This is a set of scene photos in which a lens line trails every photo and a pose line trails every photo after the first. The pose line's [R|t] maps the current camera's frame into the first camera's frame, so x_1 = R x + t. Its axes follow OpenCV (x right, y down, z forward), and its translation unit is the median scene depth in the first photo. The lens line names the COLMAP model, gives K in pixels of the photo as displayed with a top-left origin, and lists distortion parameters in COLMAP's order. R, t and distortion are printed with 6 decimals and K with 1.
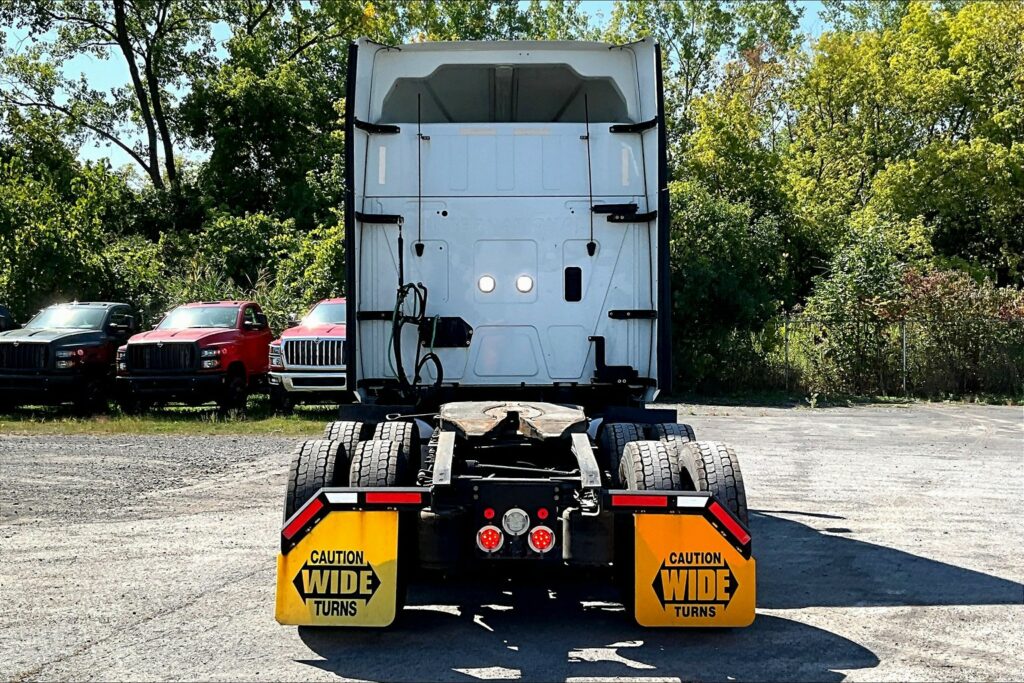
lens RADIAL K [[1201.1, 0, 516.8], [0, 1201.1, 350.6], [0, 0, 1]] dist [0.052796, 0.000000]
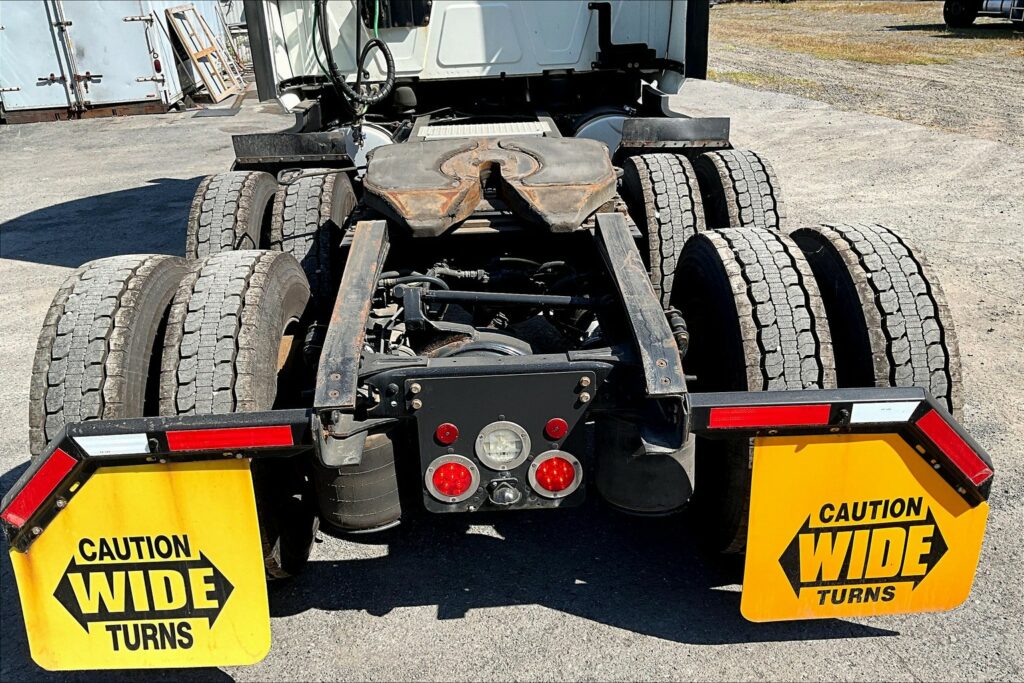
lens RADIAL K [[841.5, 0, 514.6], [0, 841.5, 337.9], [0, 0, 1]] dist [0.069416, -0.137839]
pose [[0.999149, -0.040934, 0.005139, 0.004156], [0.036088, 0.927548, 0.371958, -0.026700], [-0.019992, -0.371456, 0.928235, 0.707922]]
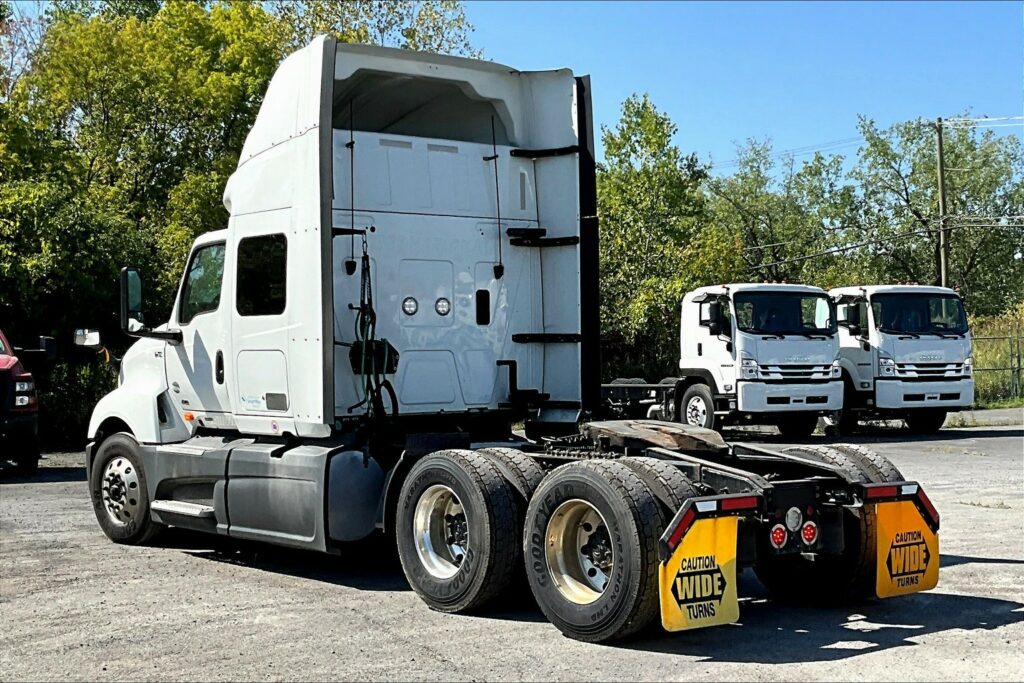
lens RADIAL K [[1442.6, 0, 519.1], [0, 1442.6, 368.5], [0, 0, 1]] dist [0.075665, 0.000000]
pose [[0.799779, -0.015202, 0.600102, -1.030769], [0.023730, 0.999699, -0.006301, 0.004235], [-0.599825, 0.019280, 0.799899, 0.070003]]
